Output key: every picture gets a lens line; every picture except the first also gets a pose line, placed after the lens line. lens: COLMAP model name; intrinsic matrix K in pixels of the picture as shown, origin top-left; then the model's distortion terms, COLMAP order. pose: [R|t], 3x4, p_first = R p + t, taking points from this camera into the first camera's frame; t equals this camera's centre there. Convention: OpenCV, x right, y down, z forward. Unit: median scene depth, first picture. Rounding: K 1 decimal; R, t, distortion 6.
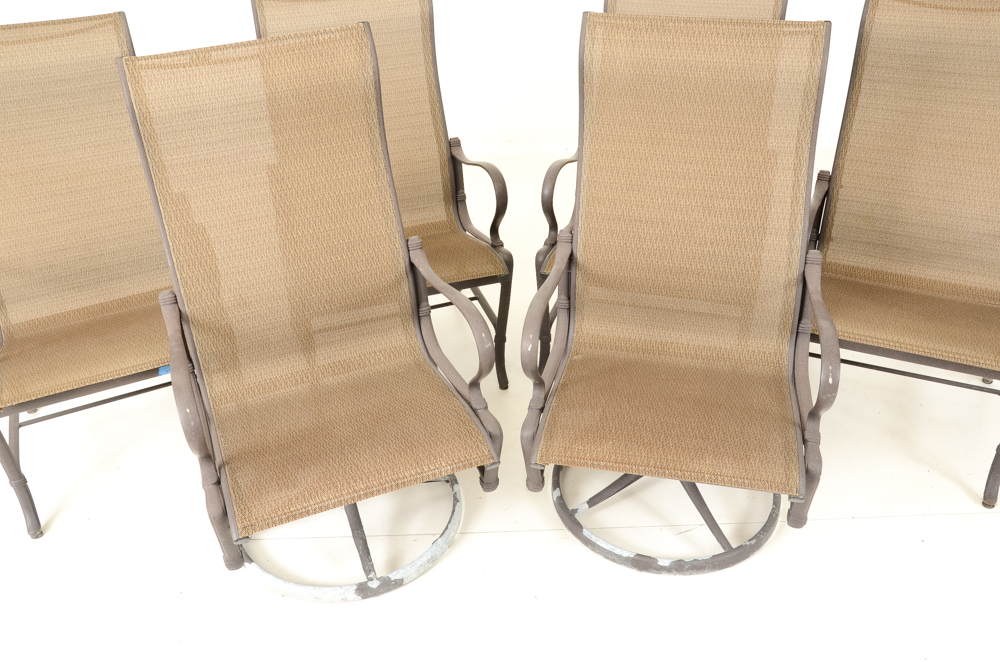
lens RADIAL K [[877.3, 0, 500.0], [0, 877.3, 331.0], [0, 0, 1]] dist [-0.098800, 0.183302]
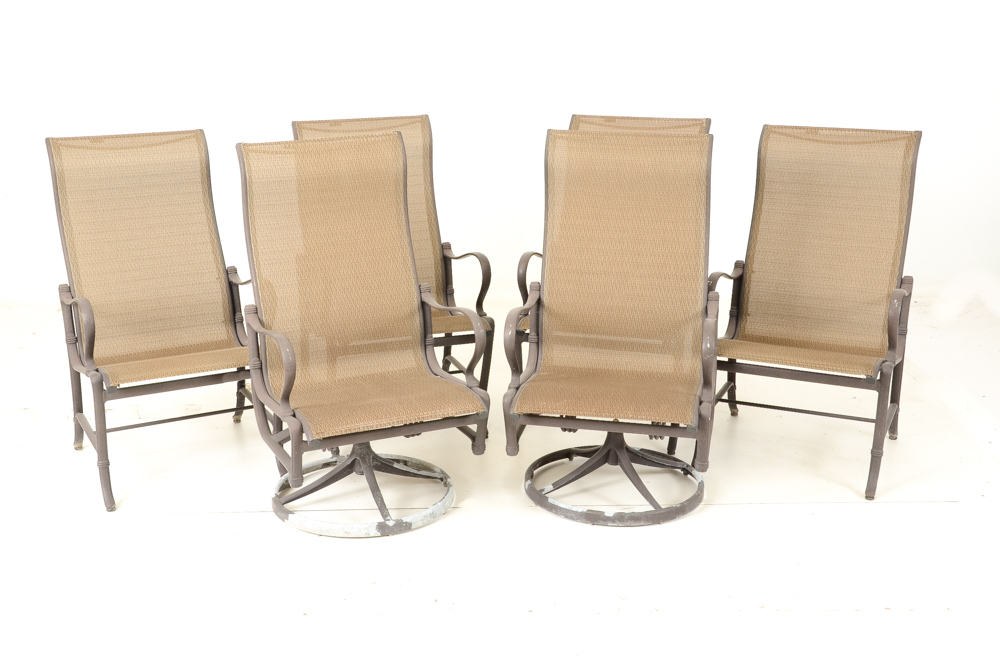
lens RADIAL K [[1274.2, 0, 479.3], [0, 1274.2, 330.3], [0, 0, 1]] dist [0.114860, 0.074774]
pose [[0.999575, 0.020667, 0.020579, -0.047574], [-0.014149, 0.960629, -0.277474, 0.468132], [-0.025503, 0.277065, 0.960513, -0.816637]]
